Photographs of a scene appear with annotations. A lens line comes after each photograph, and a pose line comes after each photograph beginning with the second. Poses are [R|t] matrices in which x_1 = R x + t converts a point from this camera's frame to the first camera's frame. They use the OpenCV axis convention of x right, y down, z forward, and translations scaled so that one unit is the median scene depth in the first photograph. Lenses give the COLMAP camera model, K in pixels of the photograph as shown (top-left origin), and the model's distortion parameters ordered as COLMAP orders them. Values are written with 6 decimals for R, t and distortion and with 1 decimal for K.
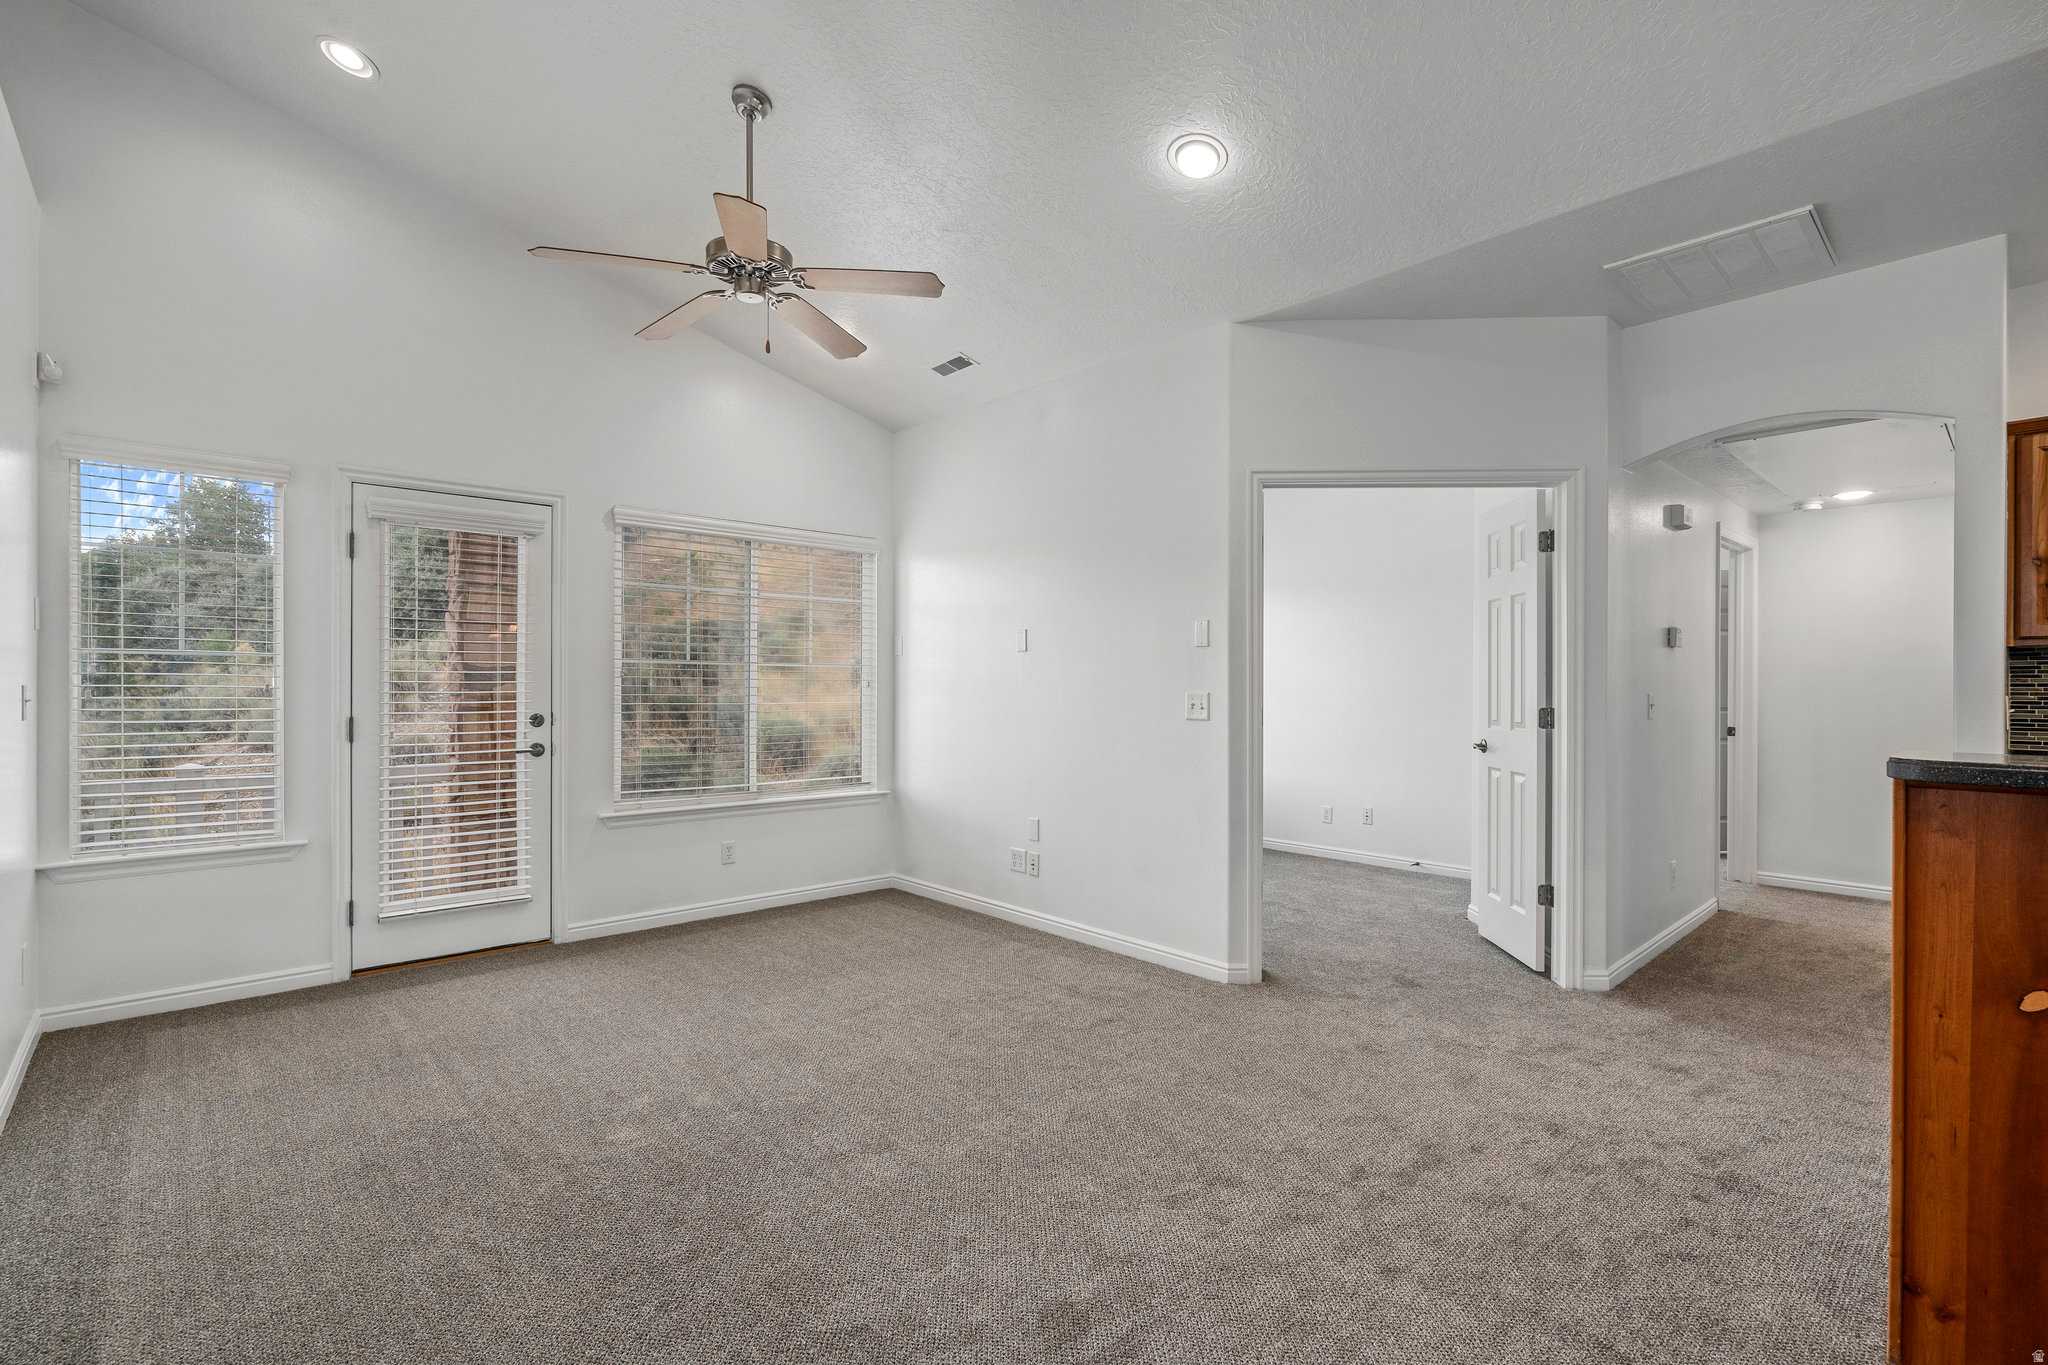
lens RADIAL K [[941.4, 0, 1030.1], [0, 941.4, 689.2], [0, 0, 1]] dist [0.002672, 0.000661]
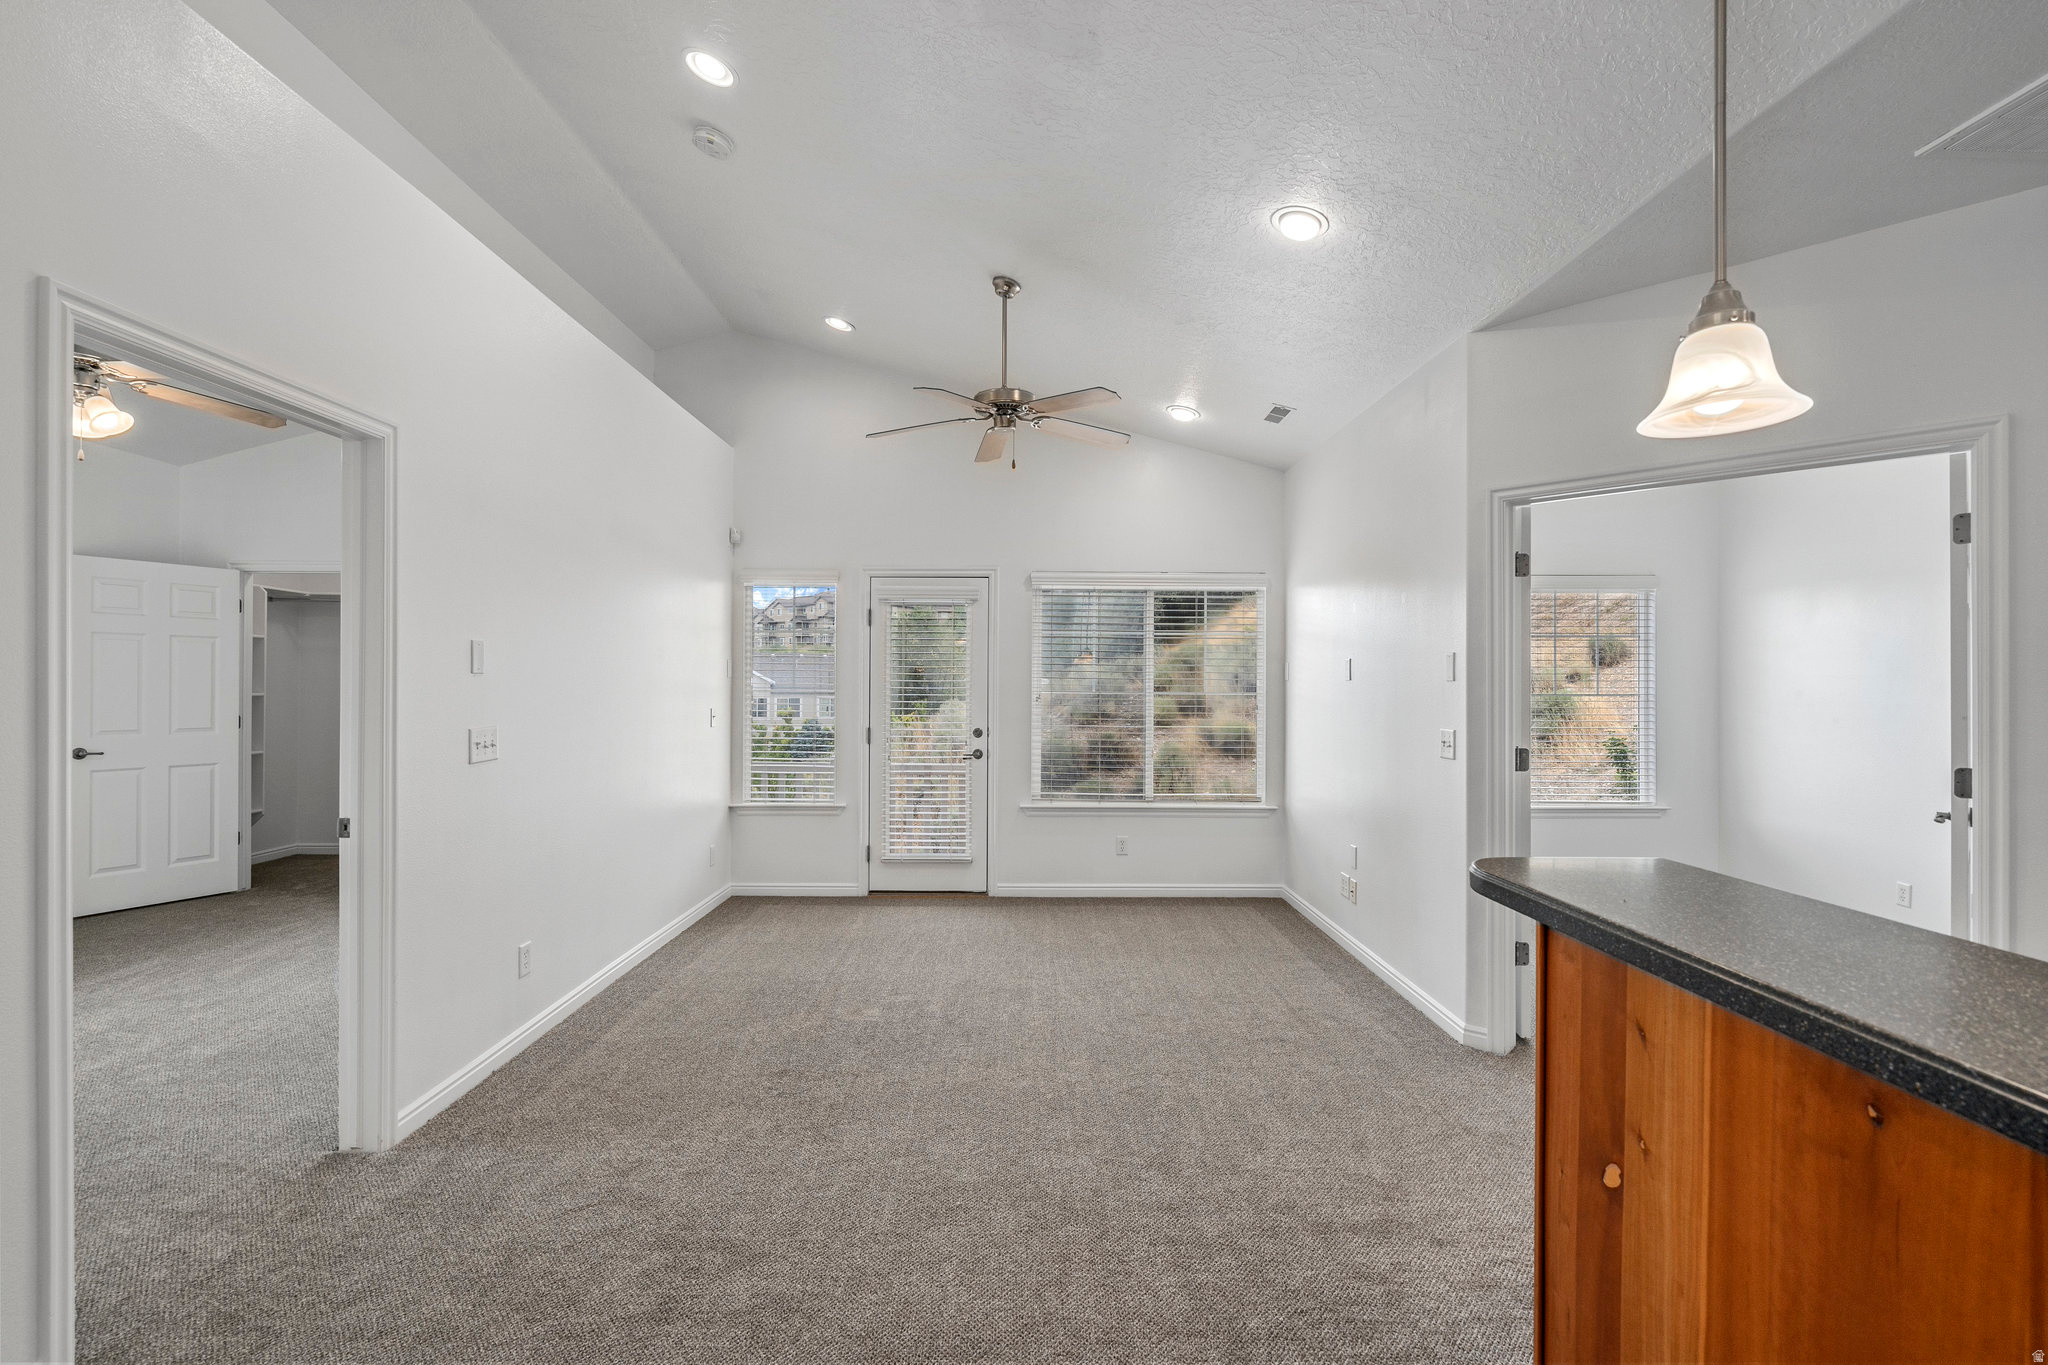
lens RADIAL K [[924.0, 0, 1028.3], [0, 924.0, 686.6], [0, 0, 1]] dist [-0.002854, 0.000879]
pose [[0.746146, 0.001488, -0.665780, 0.472553], [-0.008099, 0.999944, -0.006842, -0.028993], [0.665733, 0.010497, 0.746117, 0.030452]]
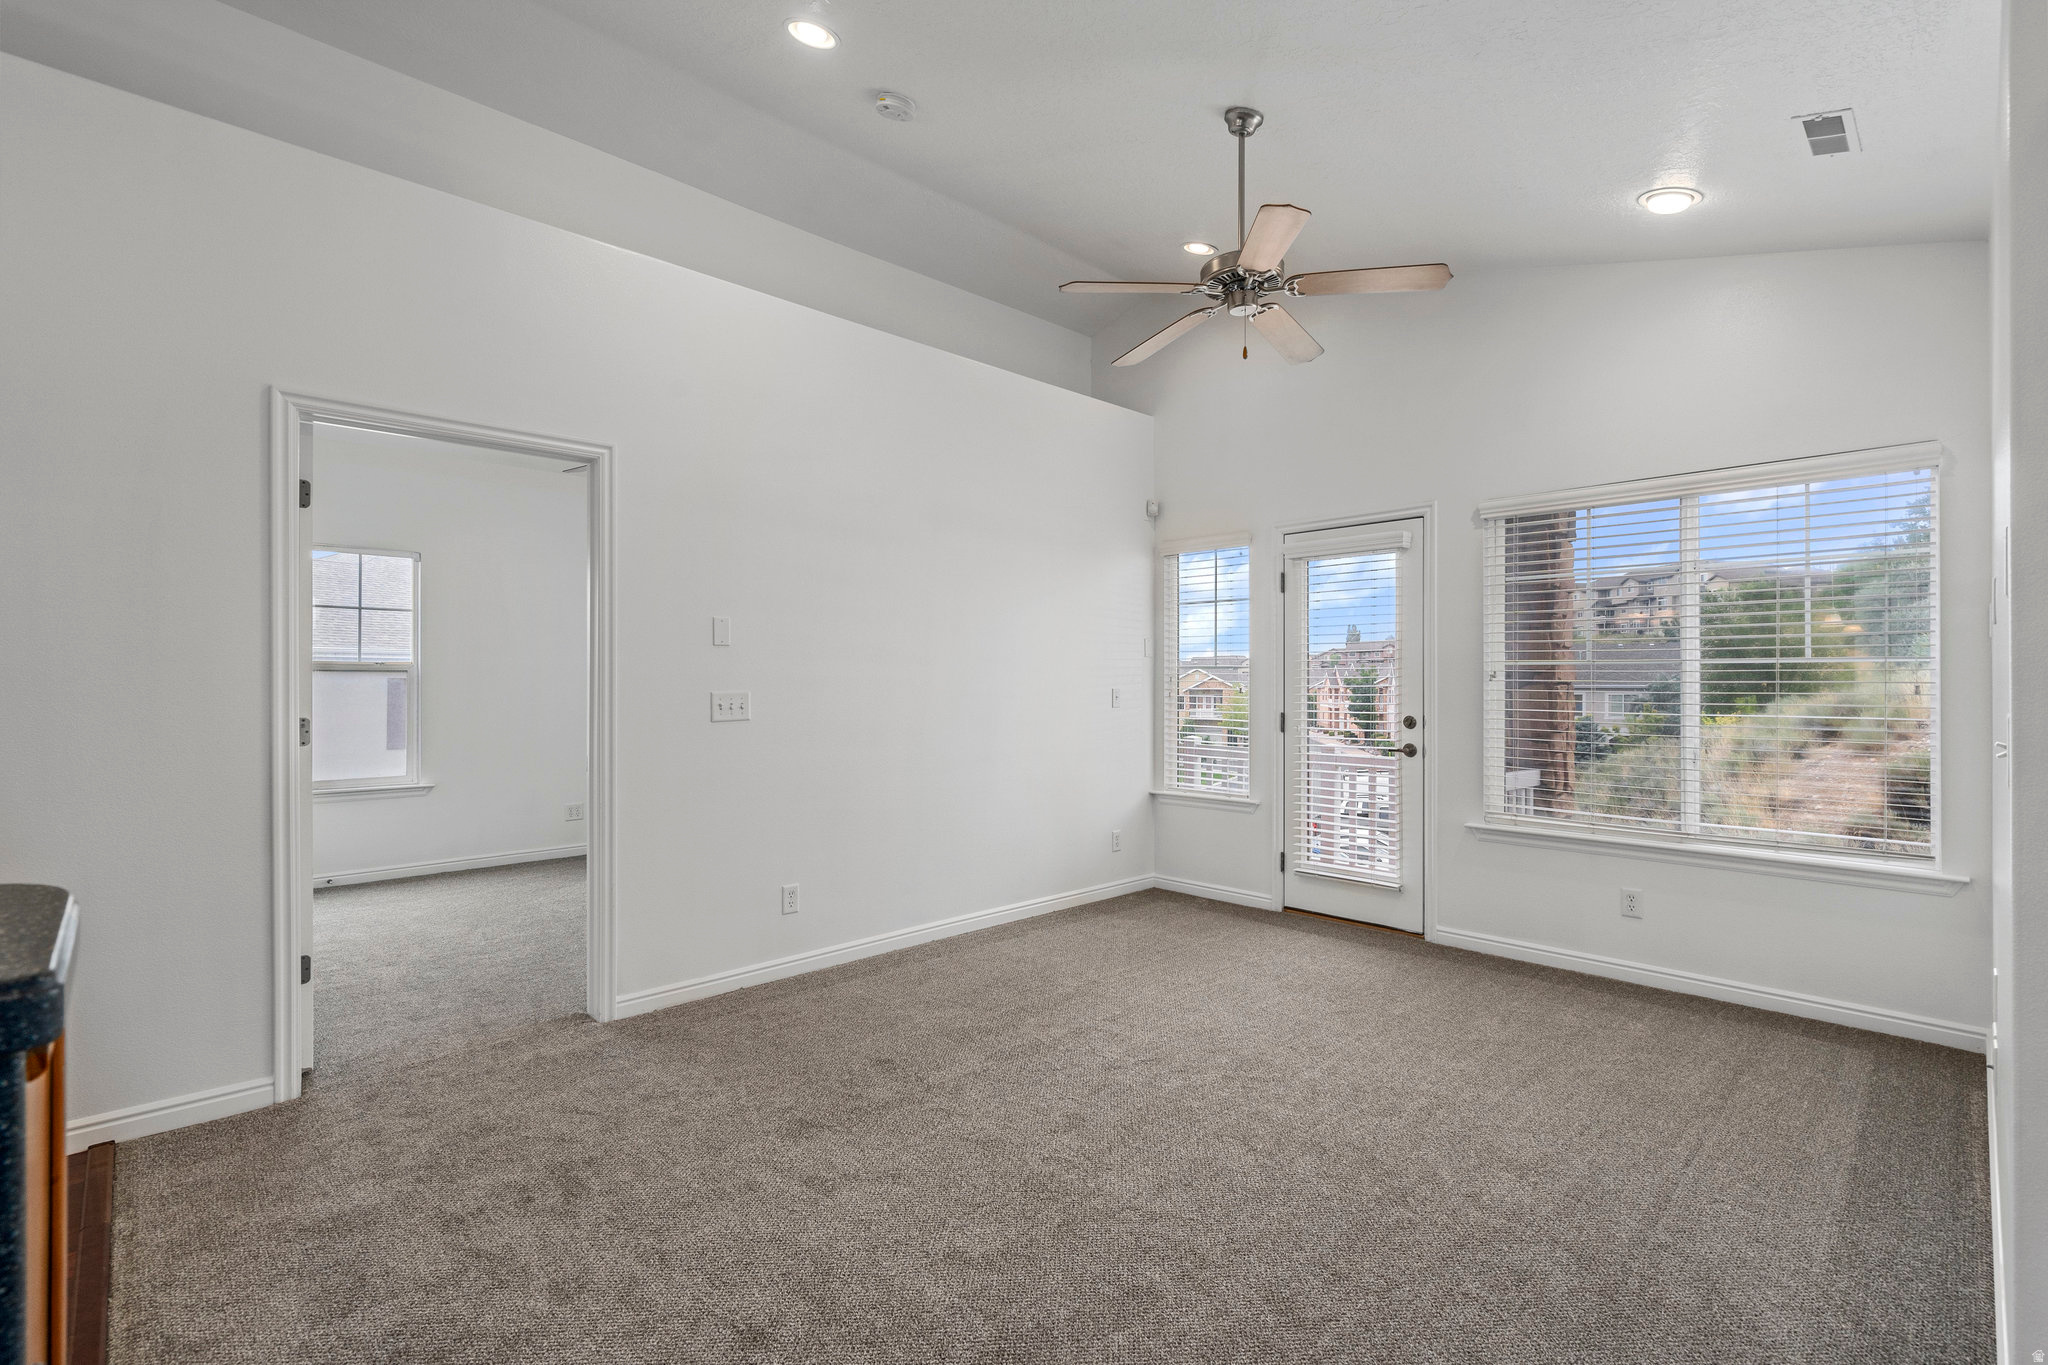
lens RADIAL K [[924.0, 0, 1028.3], [0, 924.0, 686.6], [0, 0, 1]] dist [-0.002854, 0.000879]
pose [[0.030373, -0.001145, -0.999538, 0.533749], [-0.008522, 0.999963, -0.001404, -0.002551], [0.999502, 0.008561, 0.030362, 0.576351]]
